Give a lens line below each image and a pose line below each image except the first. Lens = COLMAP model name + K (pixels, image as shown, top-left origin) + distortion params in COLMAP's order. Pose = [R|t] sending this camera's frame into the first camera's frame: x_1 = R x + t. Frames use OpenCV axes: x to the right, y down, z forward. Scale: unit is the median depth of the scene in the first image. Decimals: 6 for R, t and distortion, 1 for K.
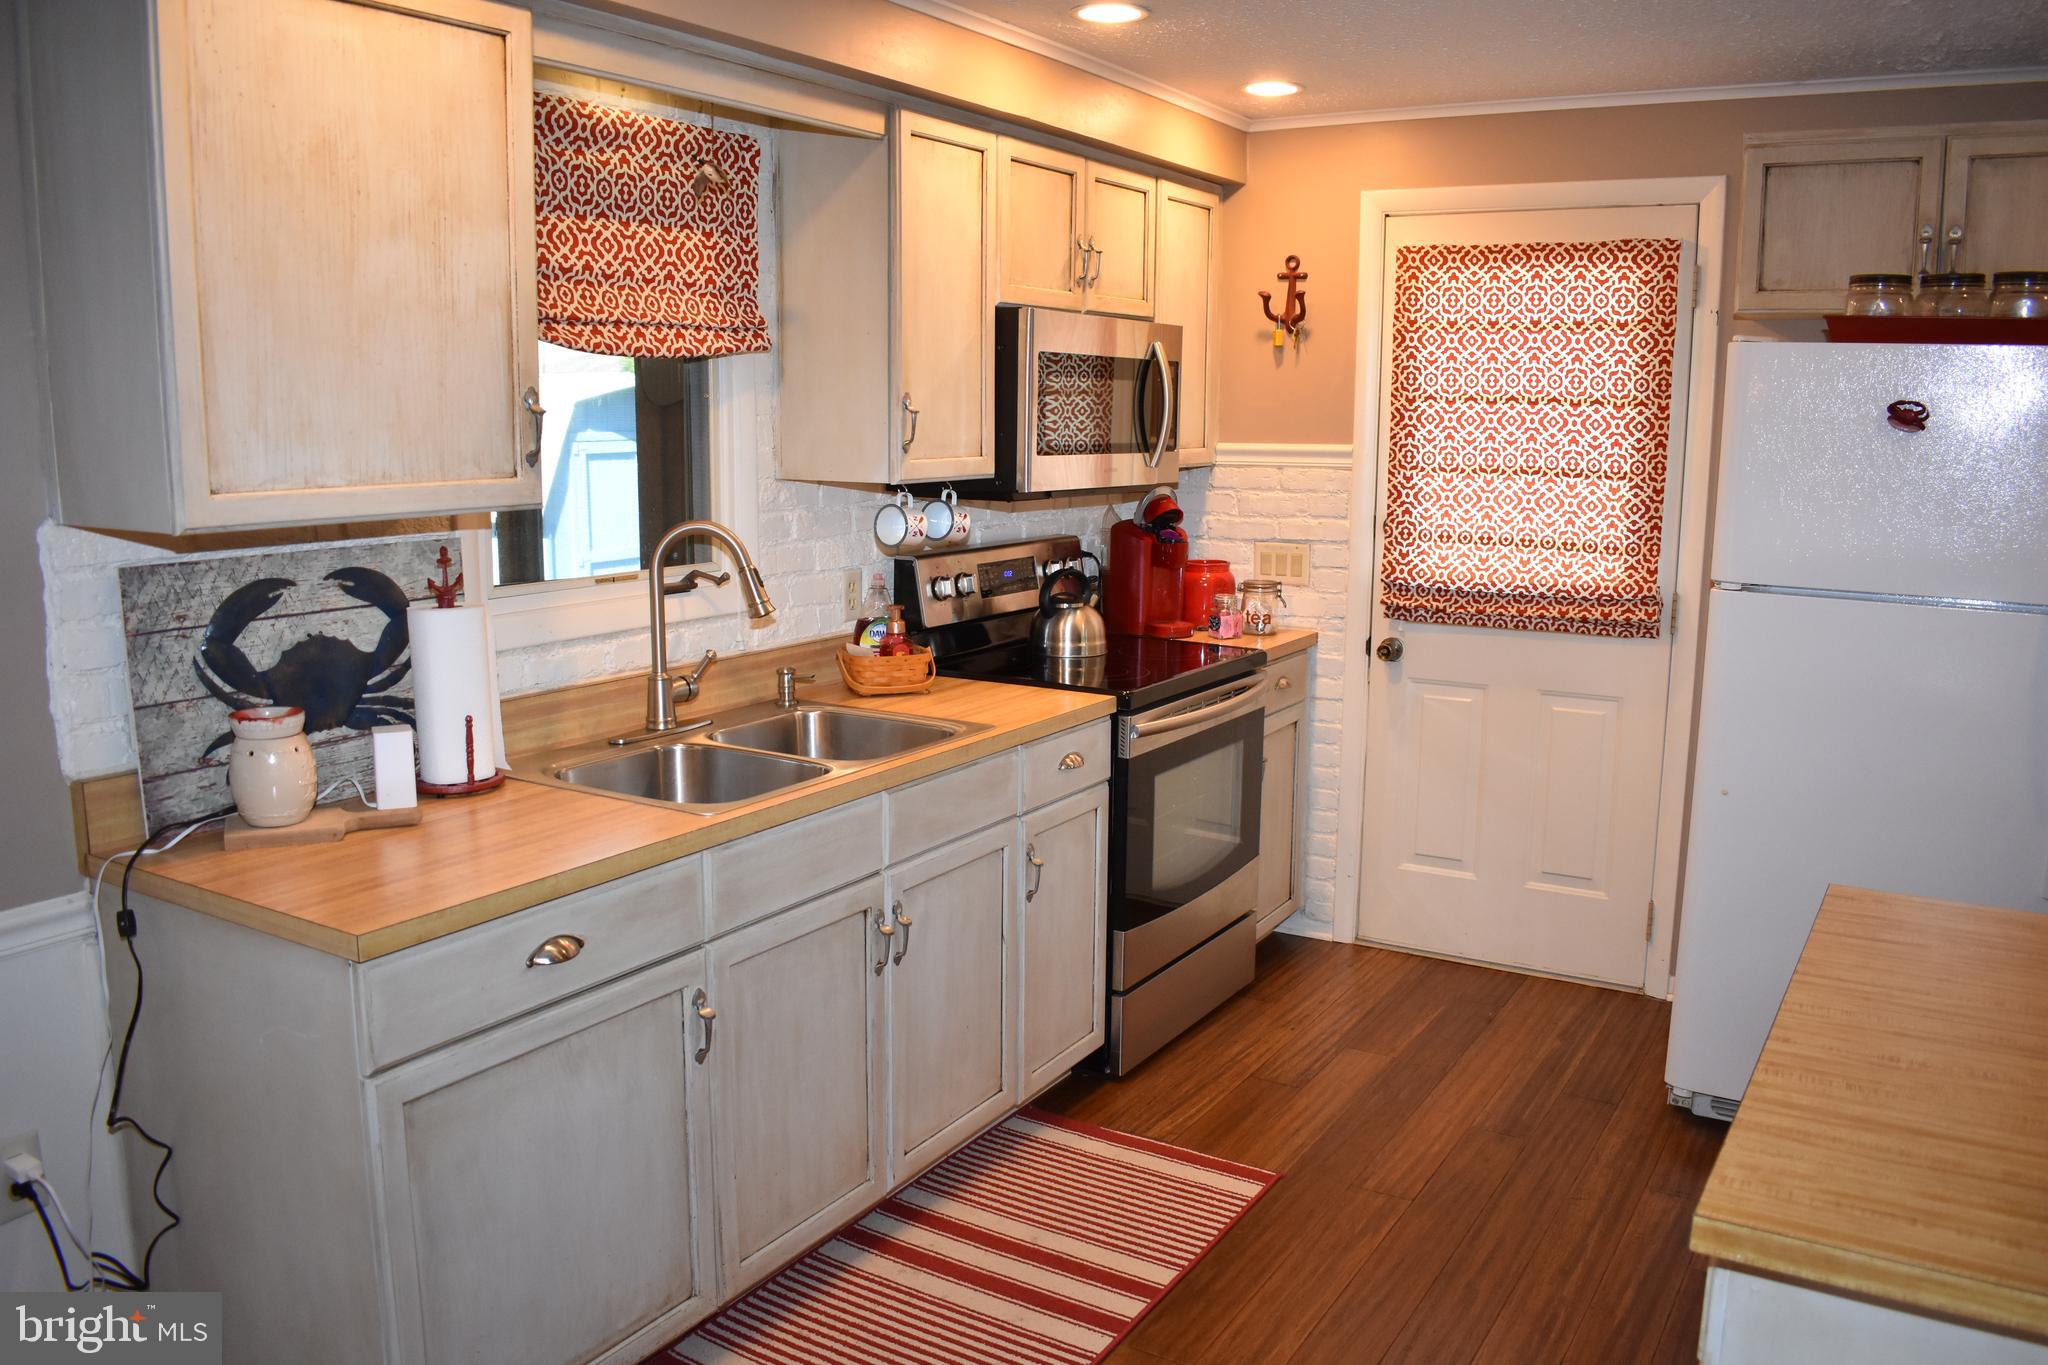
lens RADIAL K [[1598.3, 0, 1036.9], [0, 1598.3, 689.1], [0, 0, 1]] dist [-0.095414, 0.016992]
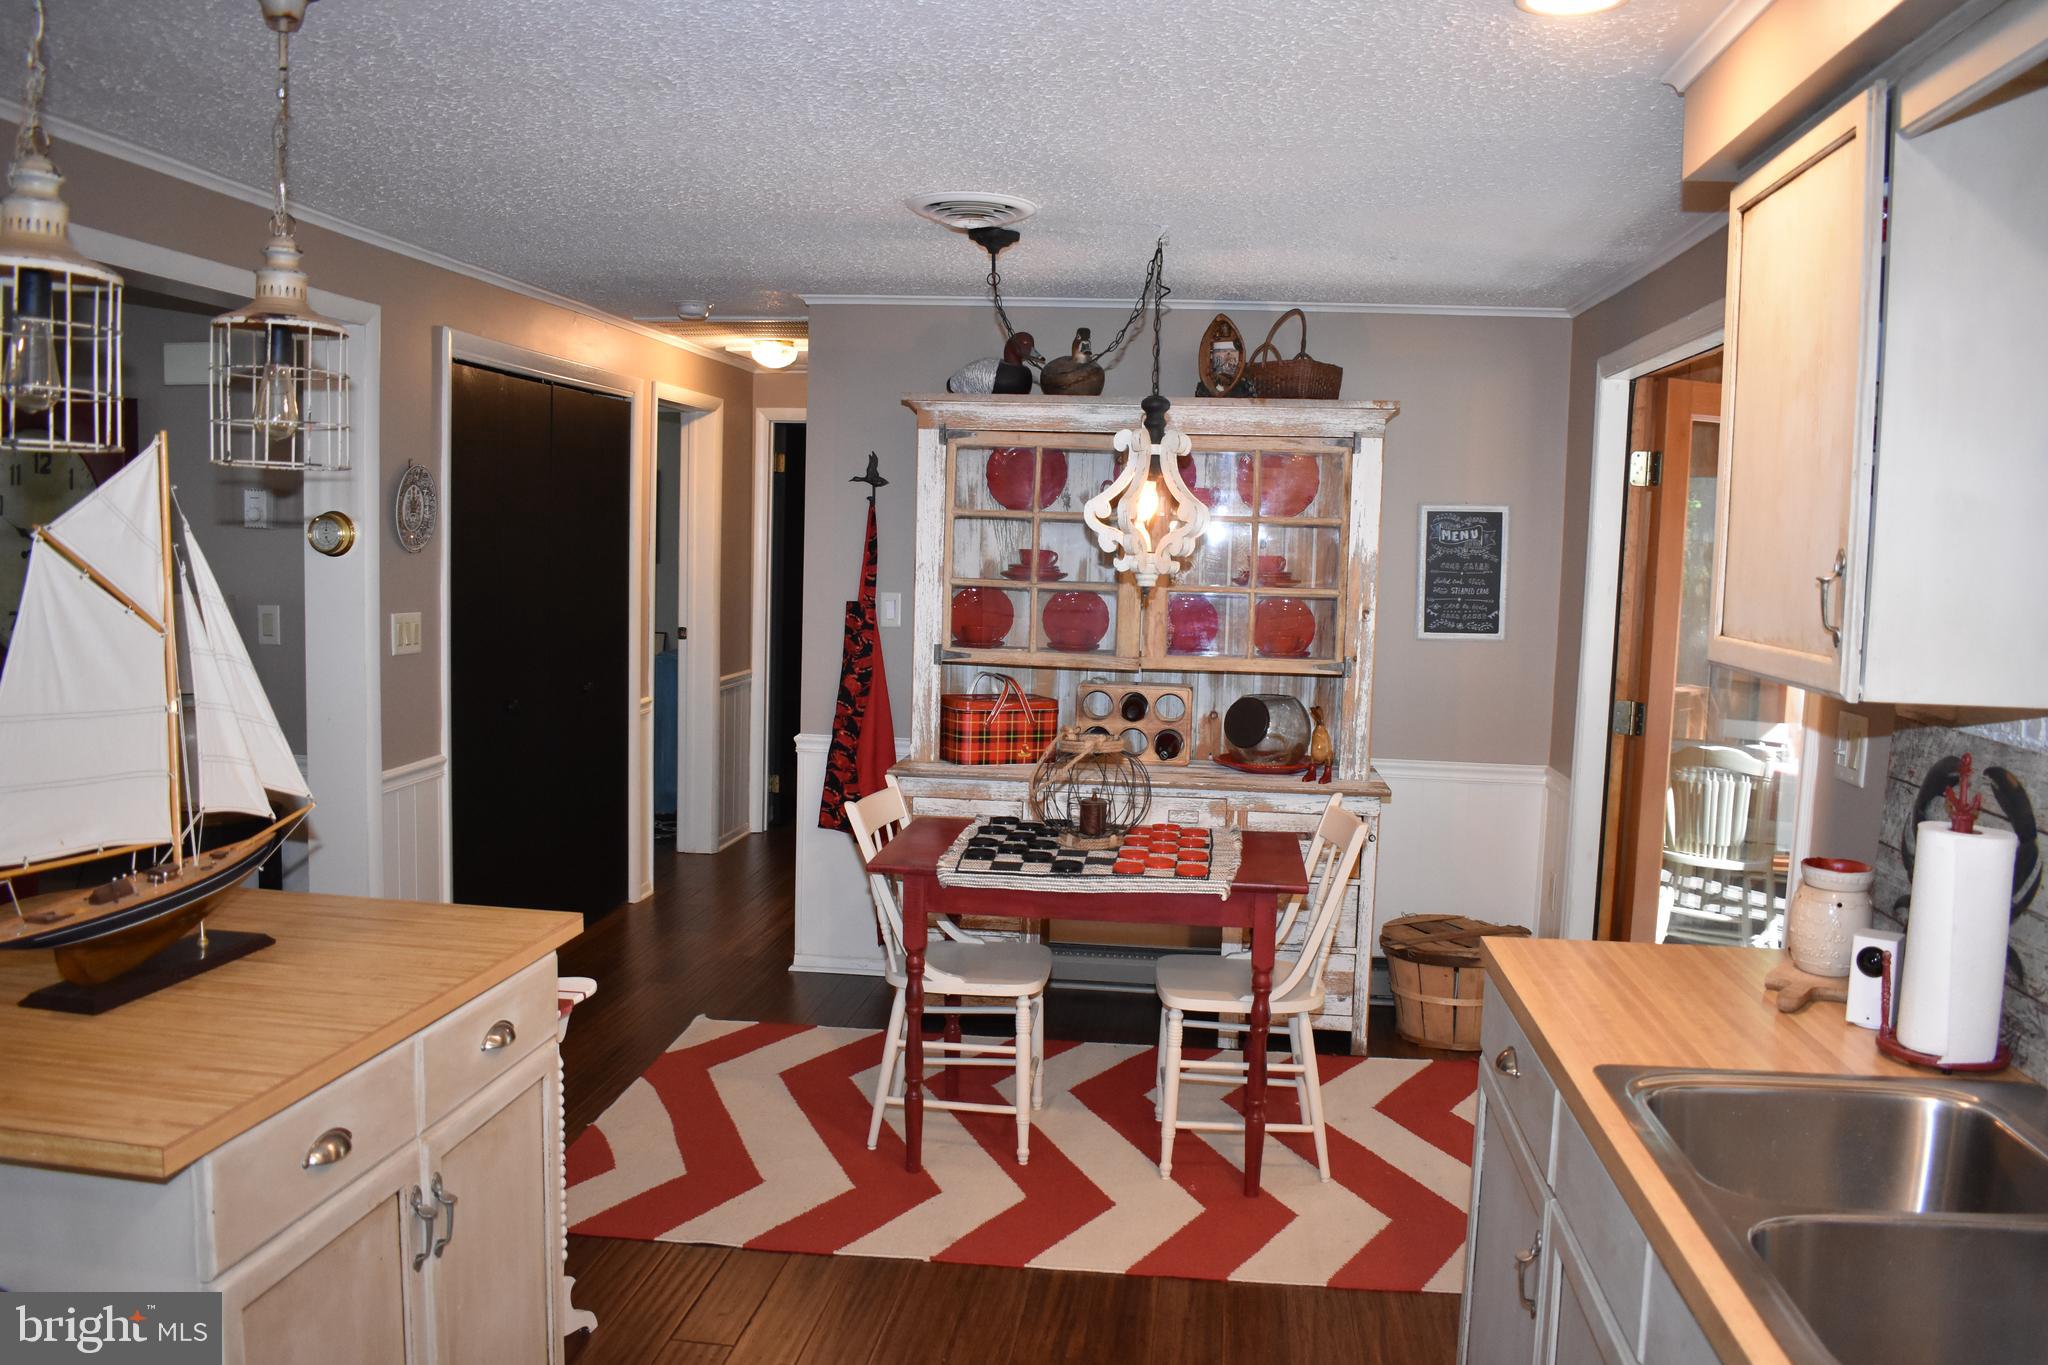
lens RADIAL K [[1598.3, 0, 1036.9], [0, 1598.3, 689.1], [0, 0, 1]] dist [-0.095414, 0.016992]
pose [[-0.910157, 0.005206, -0.414231, 0.267644], [-0.108094, 0.962297, 0.249599, -0.192593], [0.399913, 0.271951, -0.875278, 1.080763]]
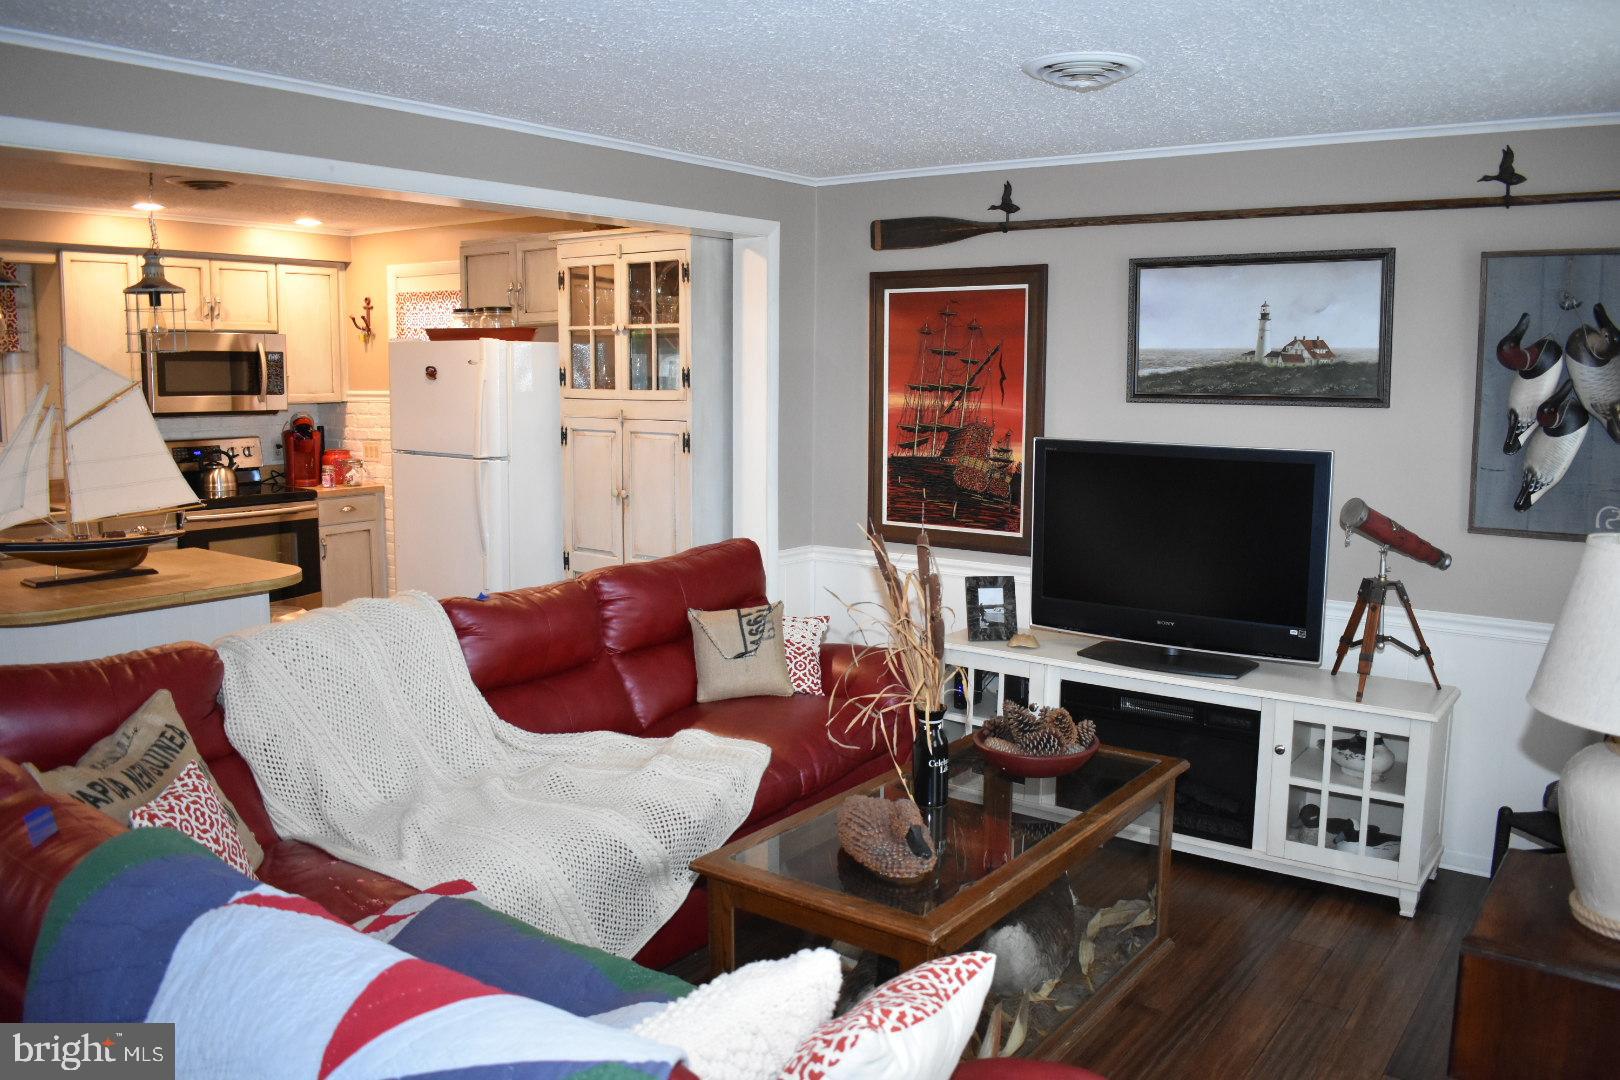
lens RADIAL K [[1264.3, 0, 820.2], [0, 1264.3, 545.2], [0, 0, 1]] dist [-0.095414, 0.016992]
pose [[0.996386, 0.013889, -0.083797, 1.093654], [-0.017160, 0.999114, -0.038440, 0.115017], [0.083189, 0.039739, 0.995741, -0.644472]]
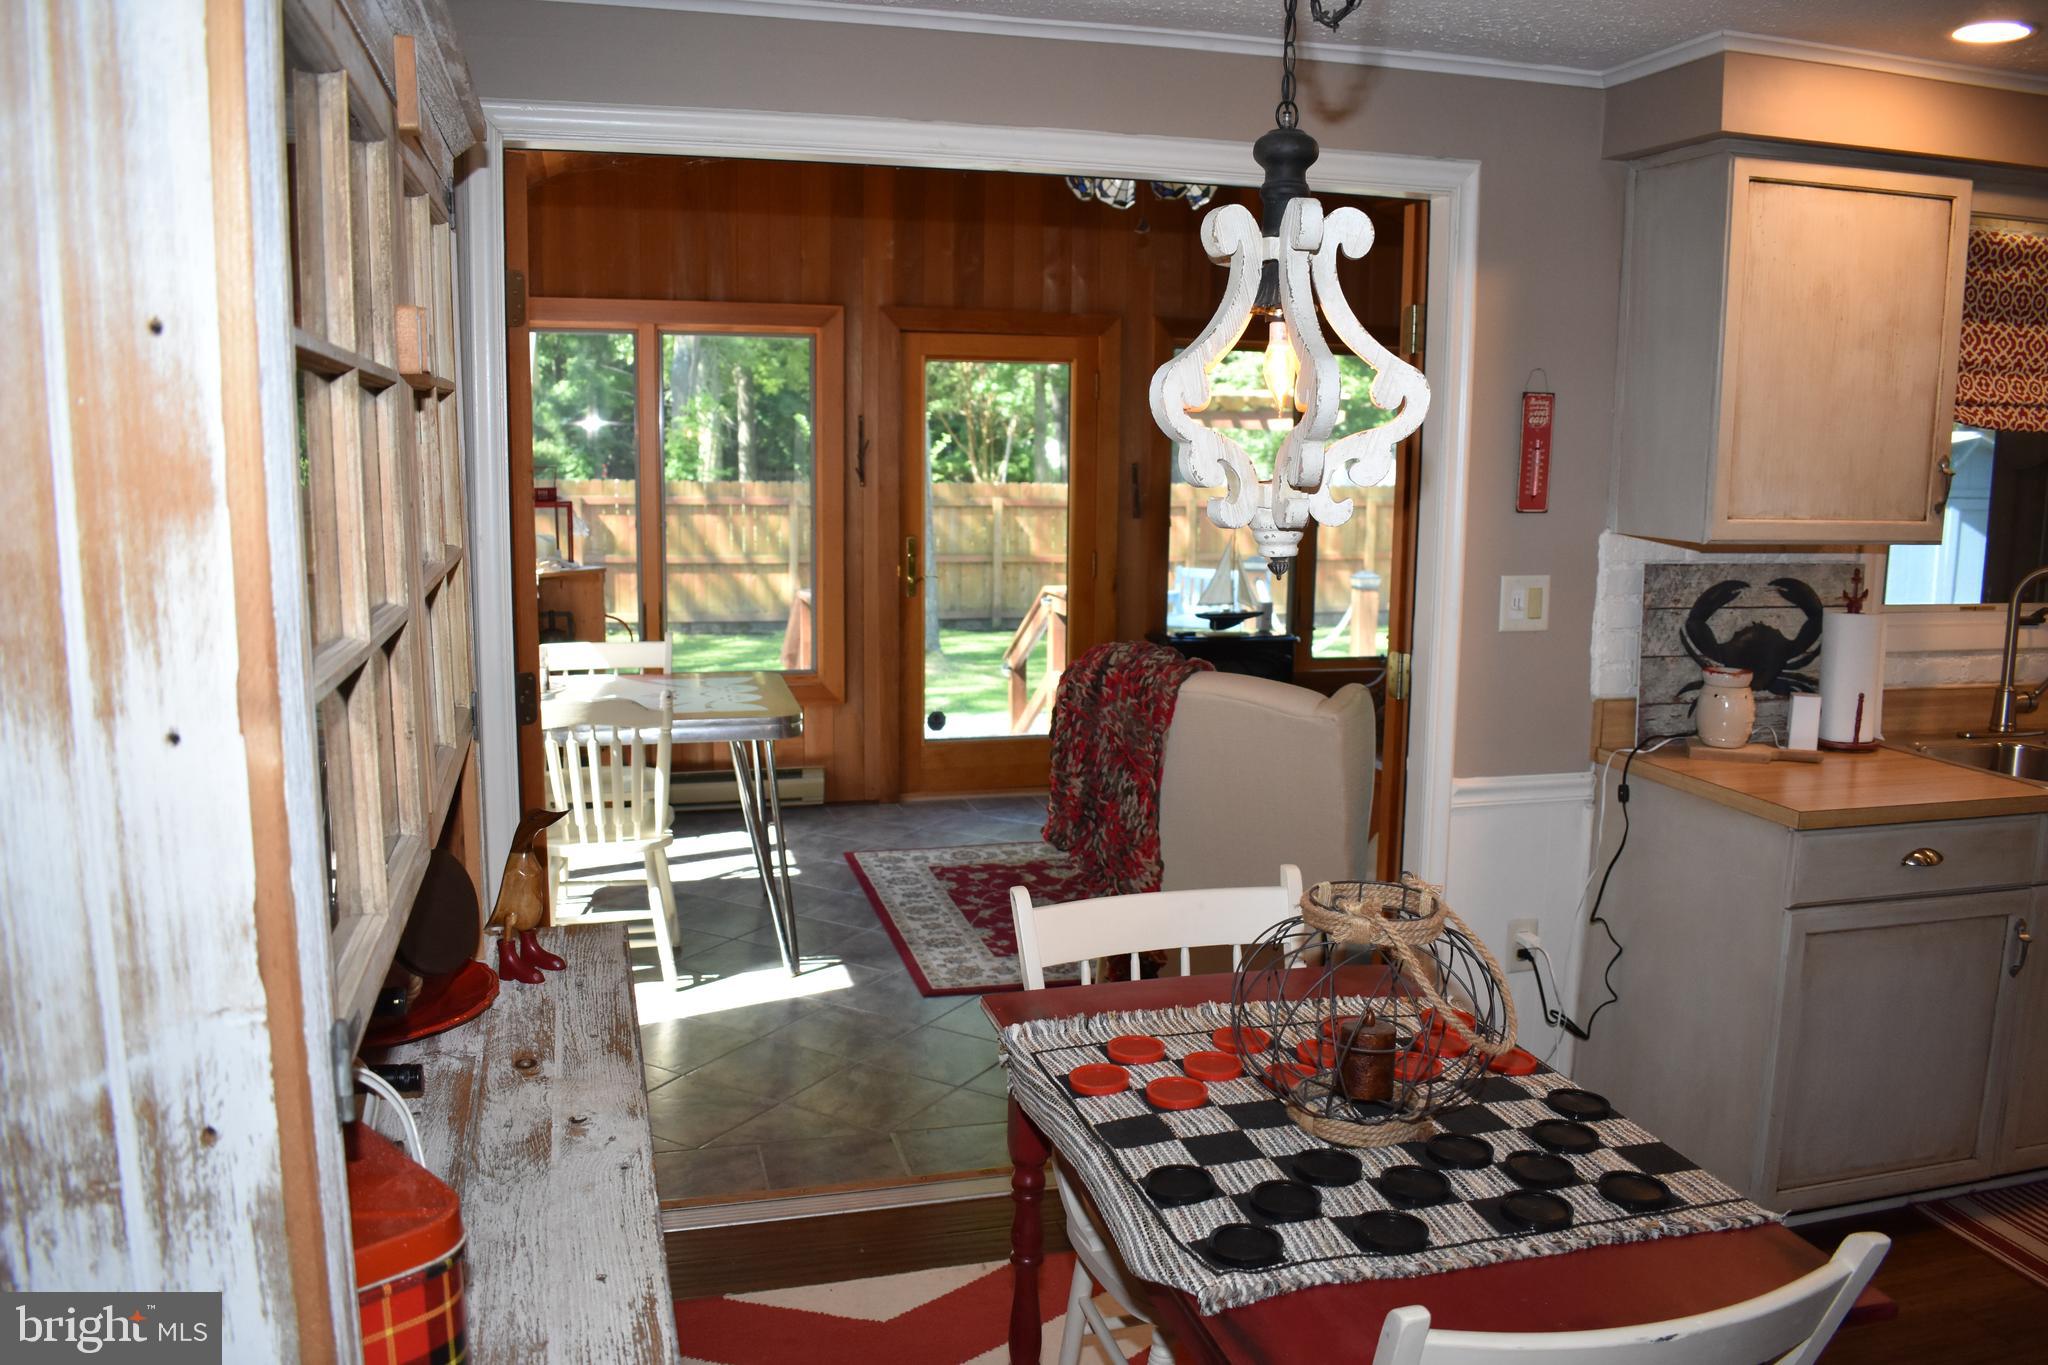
lens RADIAL K [[1598.3, 0, 1036.9], [0, 1598.3, 689.1], [0, 0, 1]] dist [-0.095414, 0.016992]
pose [[0.727210, 0.108950, -0.677714, 0.023397], [-0.128731, 0.991452, 0.021254, 0.055247], [0.674236, 0.071786, 0.735019, -0.337130]]
